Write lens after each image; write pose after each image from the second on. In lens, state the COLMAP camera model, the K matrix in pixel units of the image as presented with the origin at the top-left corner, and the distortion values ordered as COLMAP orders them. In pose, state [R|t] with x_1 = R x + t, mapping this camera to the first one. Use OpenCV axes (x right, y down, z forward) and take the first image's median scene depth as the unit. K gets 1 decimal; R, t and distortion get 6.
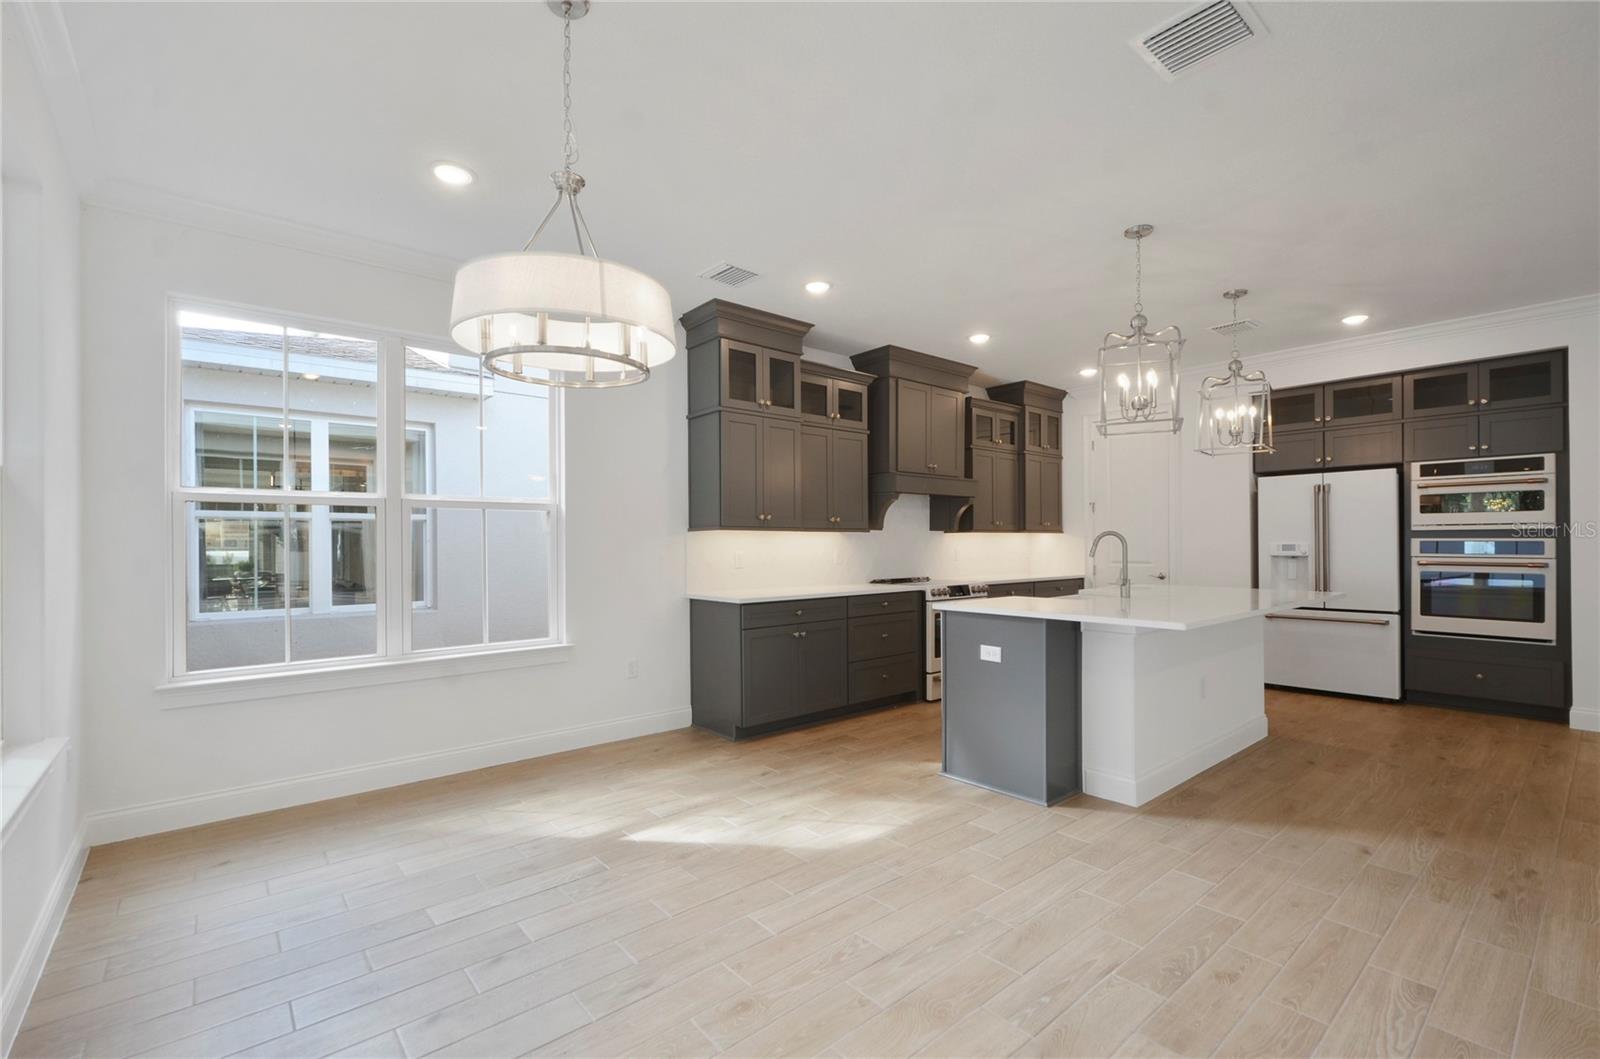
lens RADIAL K [[698.8, 0, 797.2], [0, 698.8, 540.9], [0, 0, 1]] dist [-0.002796, -0.000811]
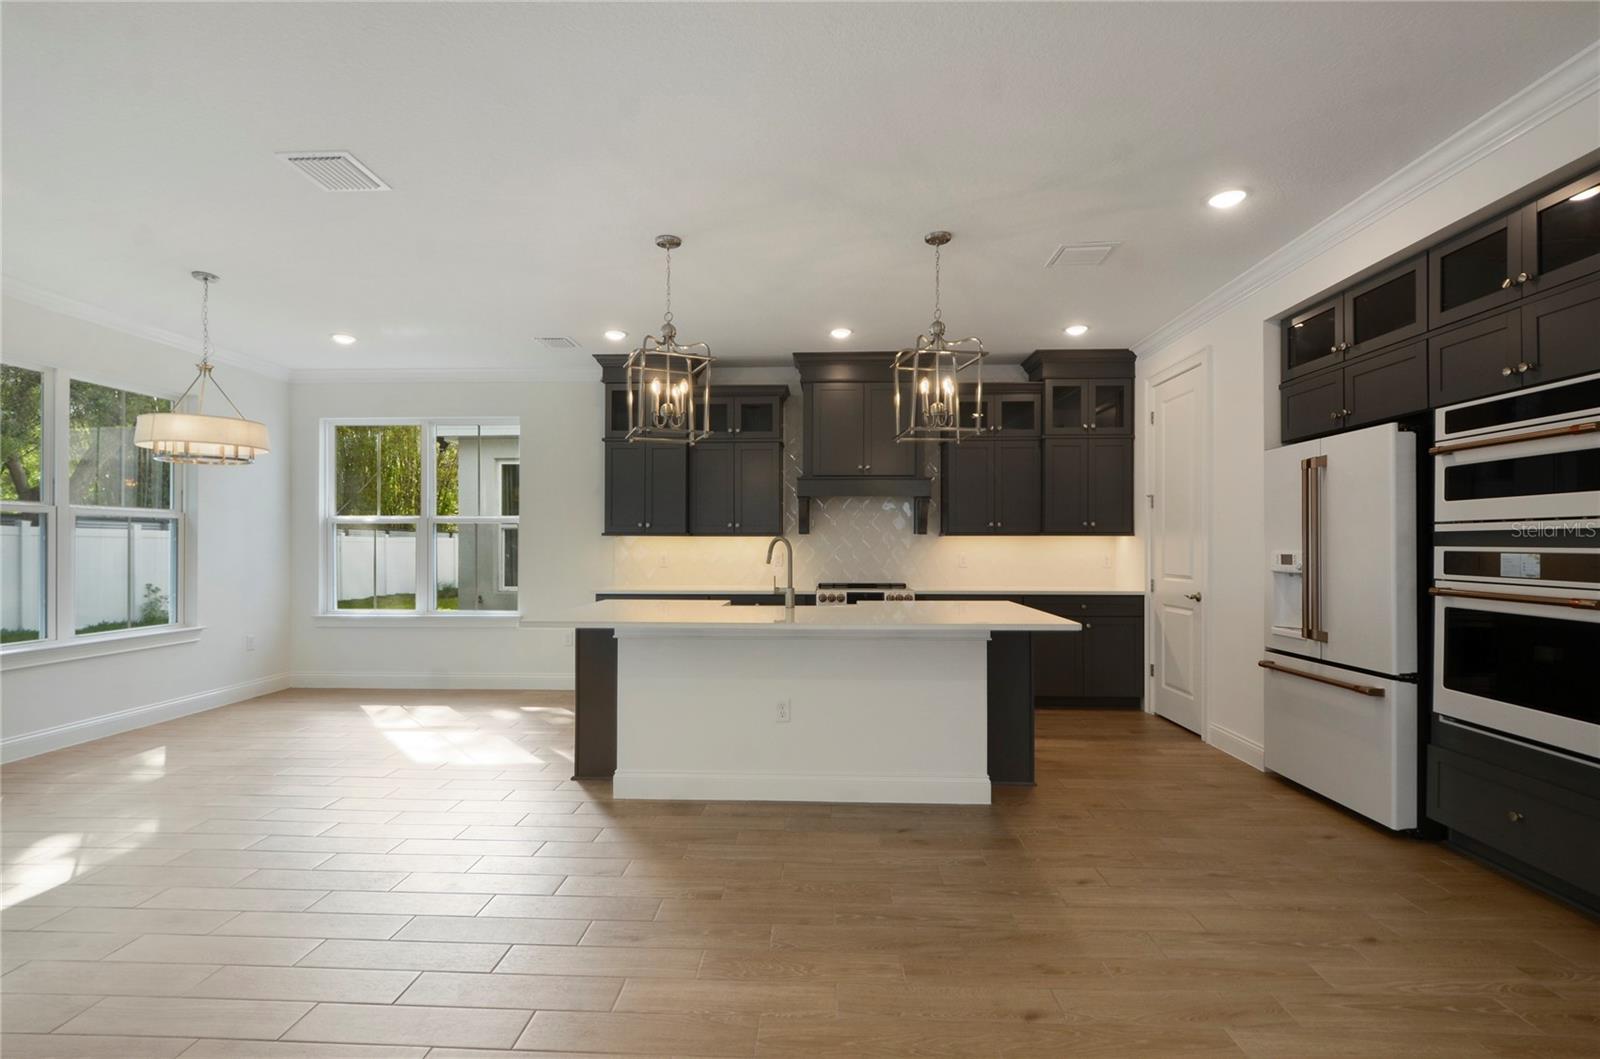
lens RADIAL K [[716.6, 0, 793.8], [0, 716.6, 542.9], [0, 0, 1]] dist [-0.001205, -0.000379]
pose [[0.734894, 0.003618, -0.678173, 0.923864], [-0.001518, 0.999992, 0.003691, -0.007811], [0.678181, -0.001683, 0.734893, 0.248490]]
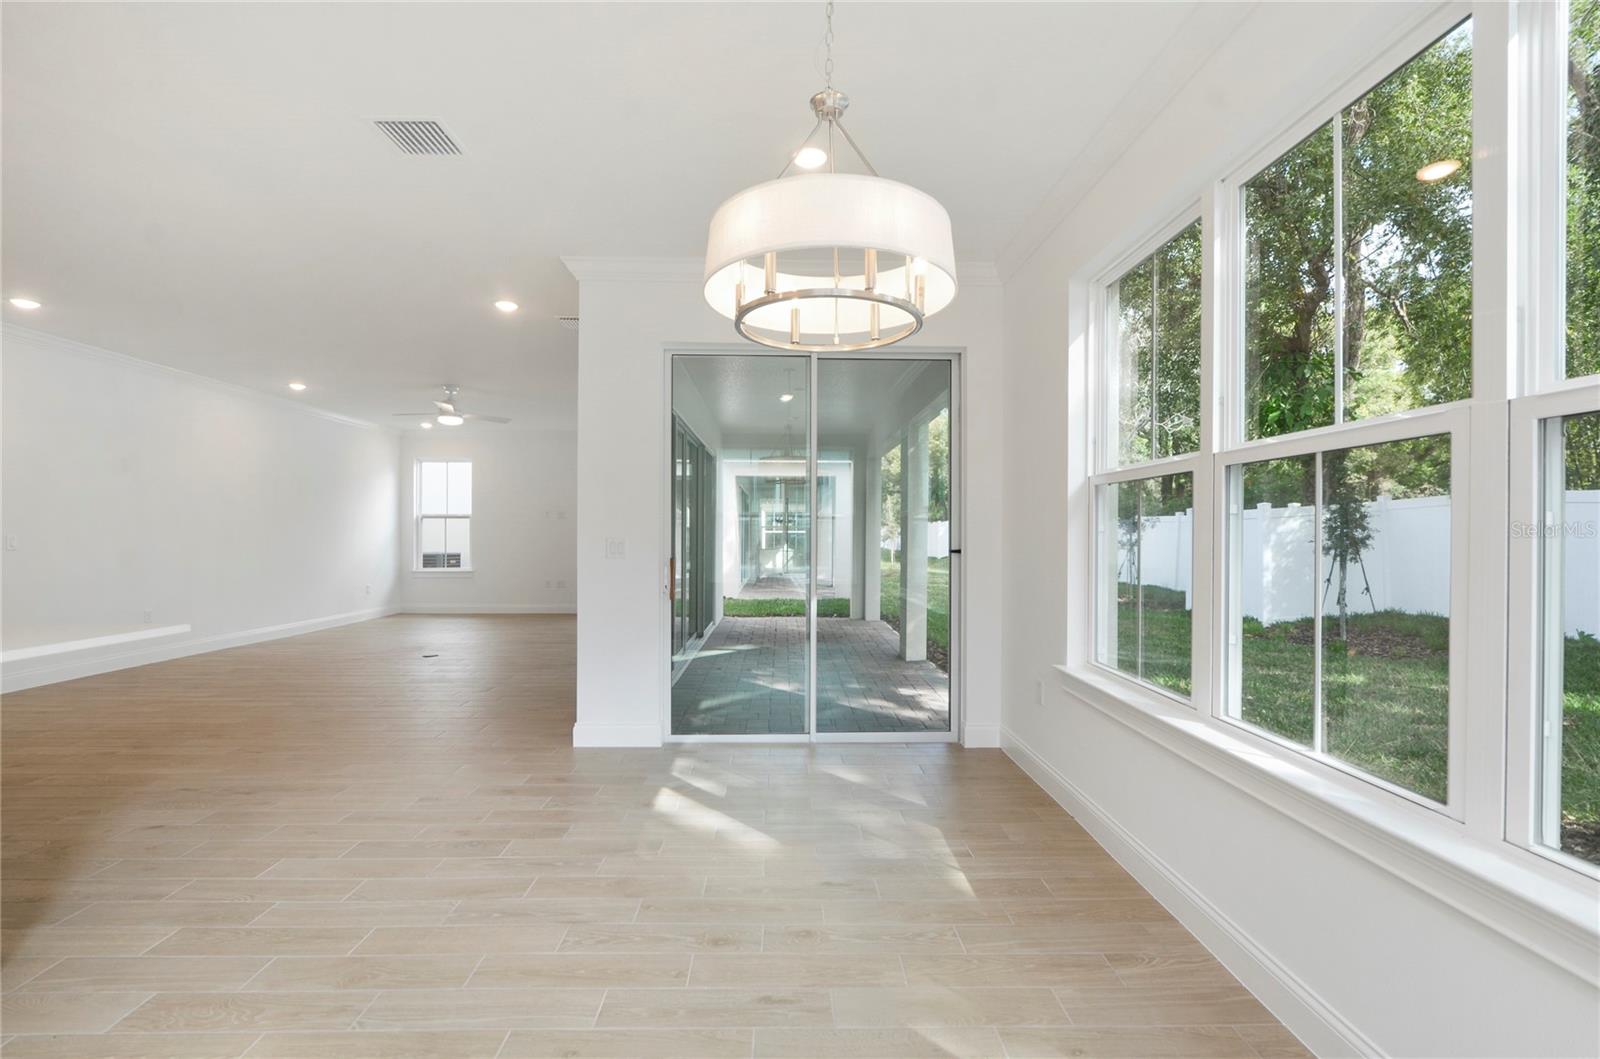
lens RADIAL K [[698.8, 0, 797.2], [0, 698.8, 540.9], [0, 0, 1]] dist [-0.002796, -0.000811]
pose [[-0.775951, -0.004883, 0.630775, -0.326002], [-0.001702, 0.999983, 0.005647, 0.003942], [-0.630791, 0.003308, -0.775945, 0.659994]]
